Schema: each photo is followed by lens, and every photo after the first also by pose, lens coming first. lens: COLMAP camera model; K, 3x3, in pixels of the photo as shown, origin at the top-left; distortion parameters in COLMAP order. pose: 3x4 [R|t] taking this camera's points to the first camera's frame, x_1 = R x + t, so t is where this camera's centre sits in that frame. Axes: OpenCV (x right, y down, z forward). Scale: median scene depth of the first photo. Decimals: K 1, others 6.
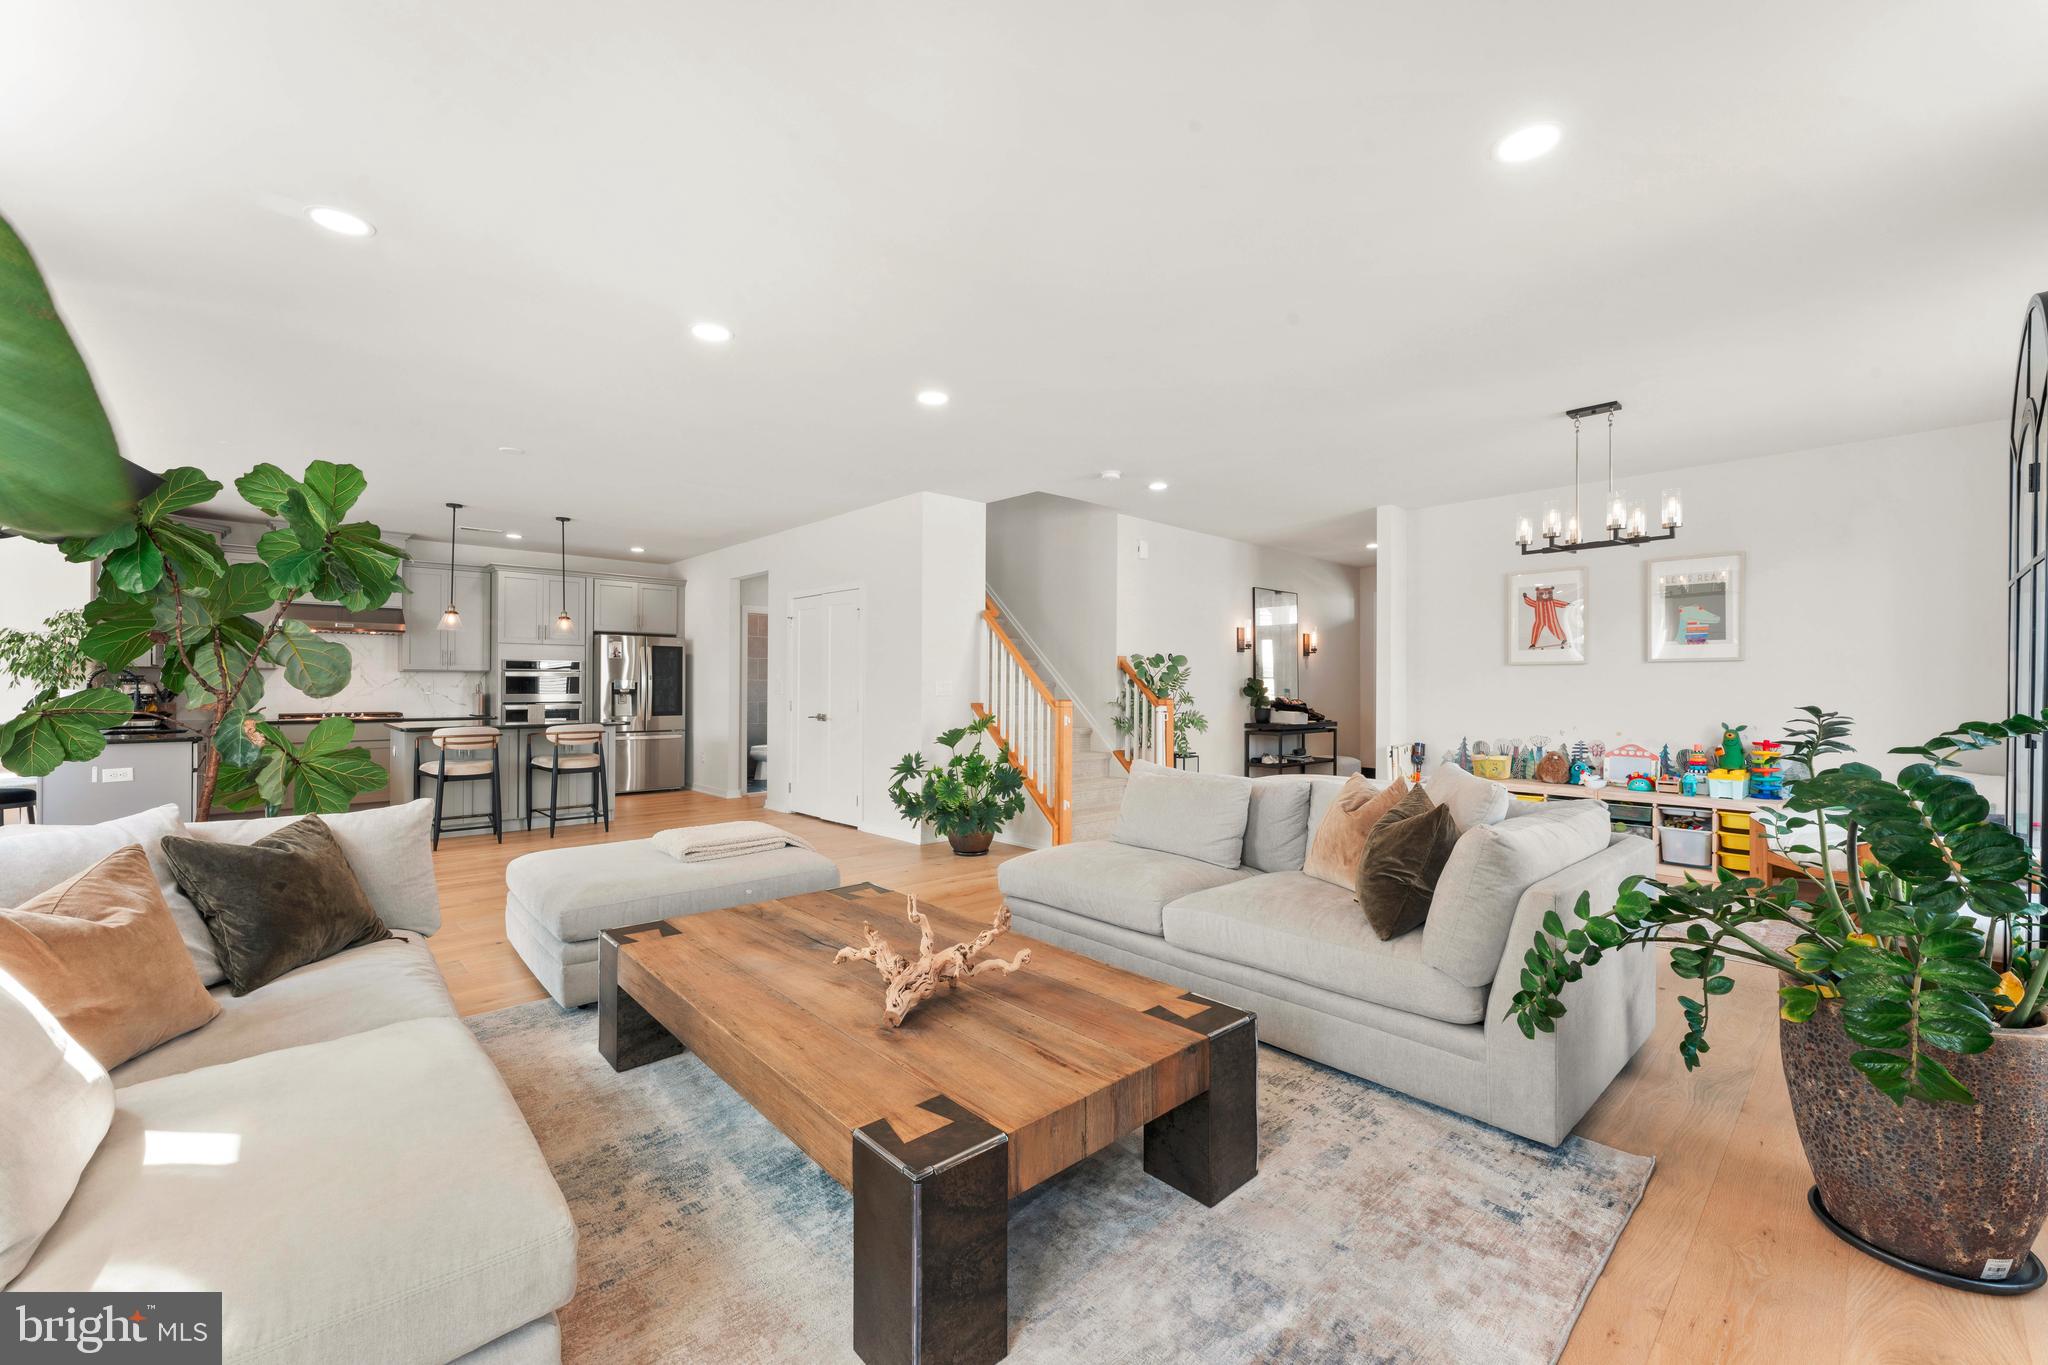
lens RADIAL K [[818.2, 0, 1030.2], [0, 818.2, 677.0], [0, 0, 1]] dist [0.001310, 0.000015]
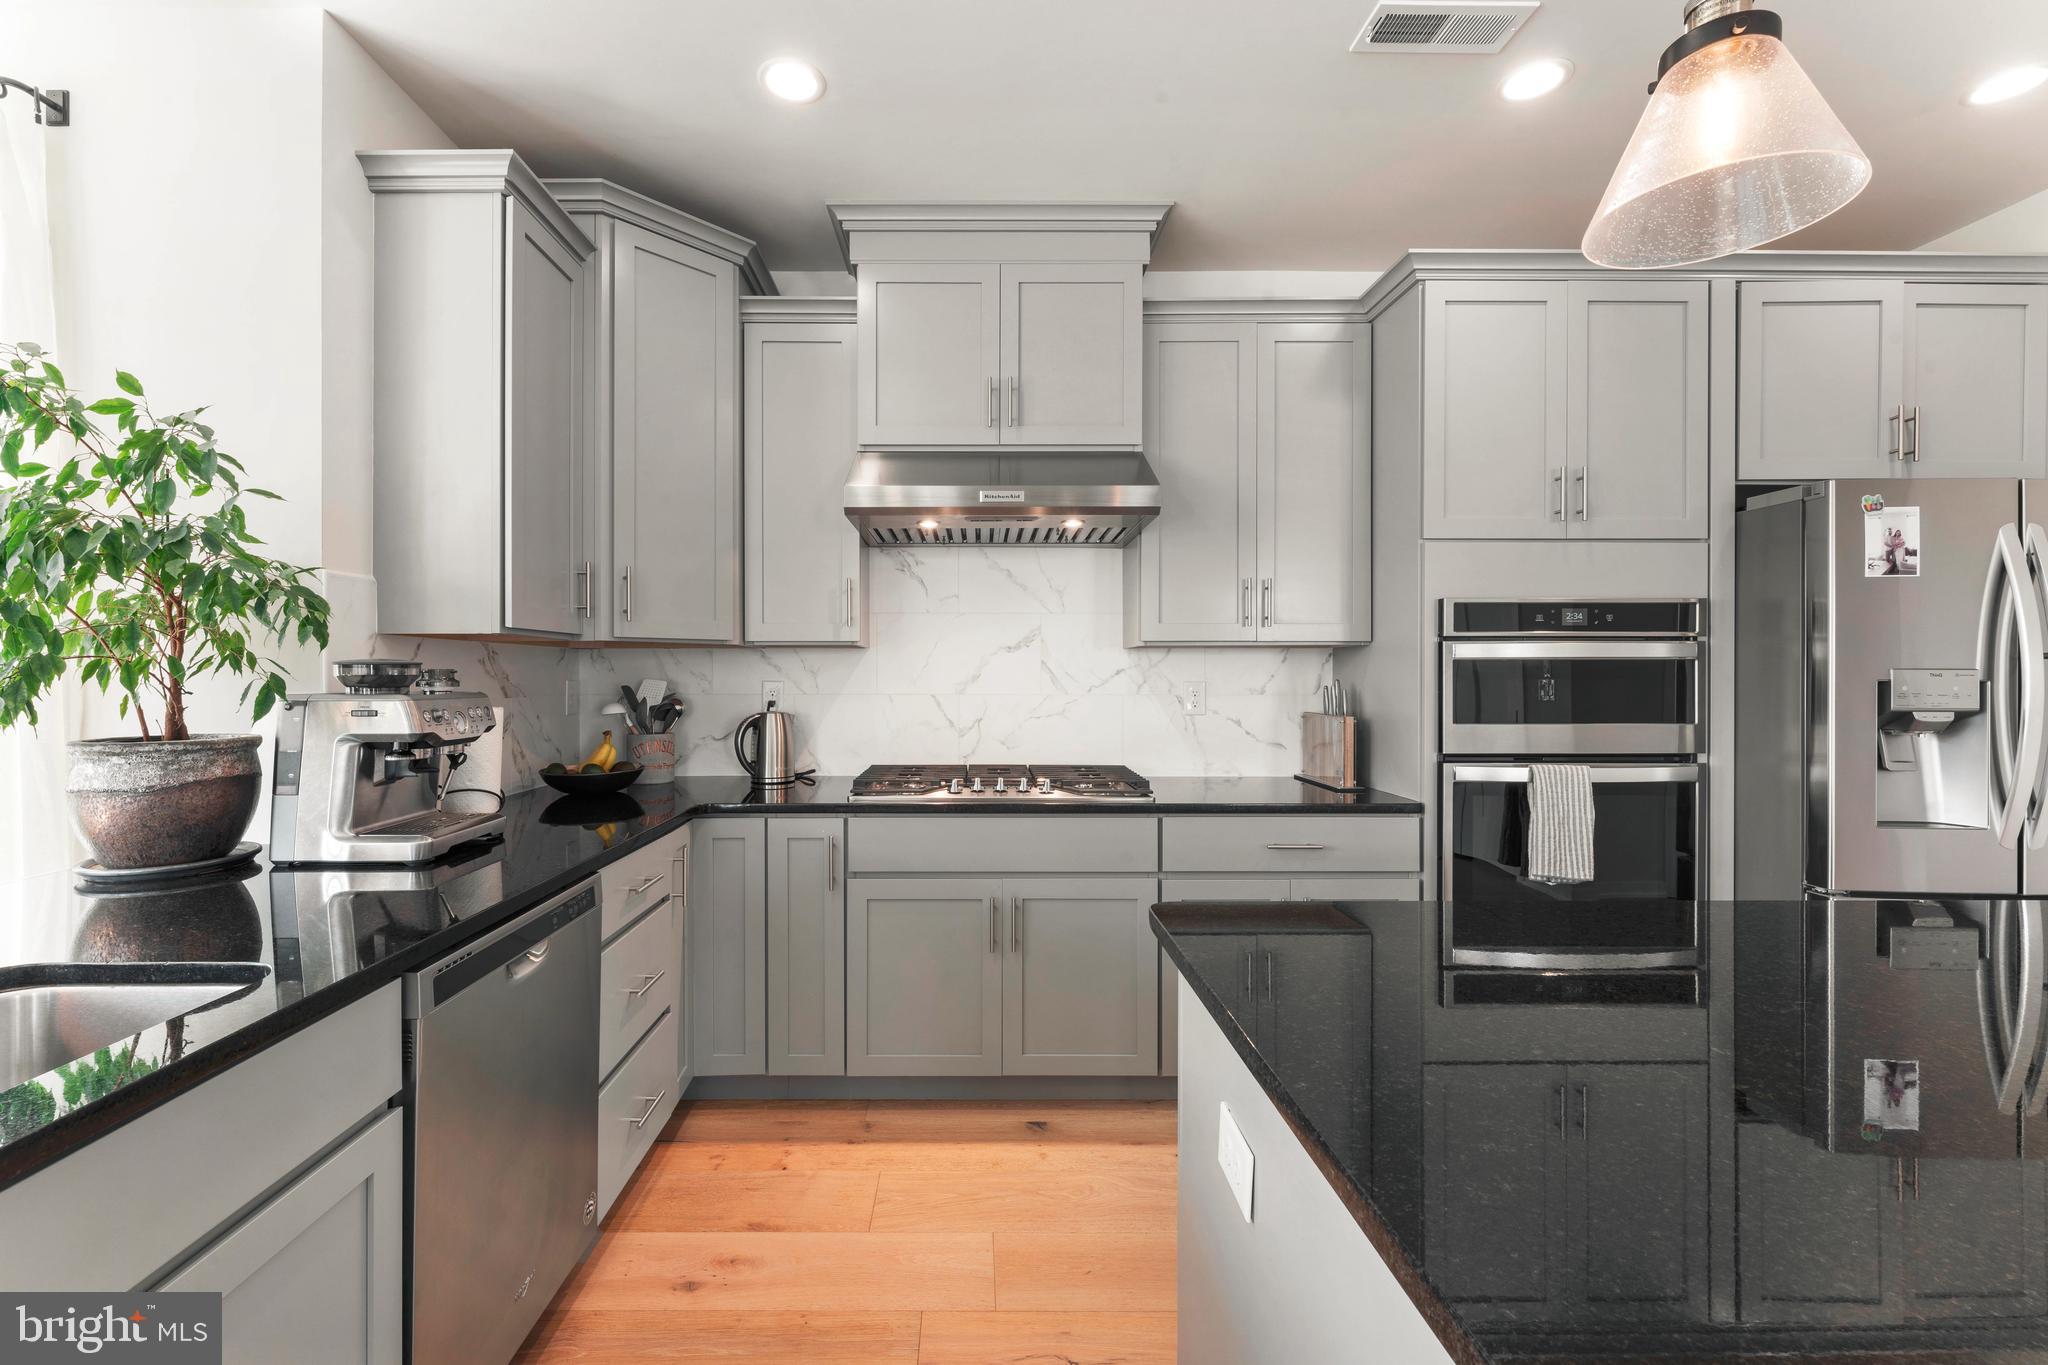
lens RADIAL K [[854.6, 0, 971.1], [0, 854.6, 676.4], [0, 0, 1]] dist [-0.000796, -0.000165]
pose [[0.727633, 0.001307, -0.685965, -0.784691], [0.007803, 0.999918, 0.010182, 0.000880], [0.685922, -0.012761, 0.727563, 0.949344]]
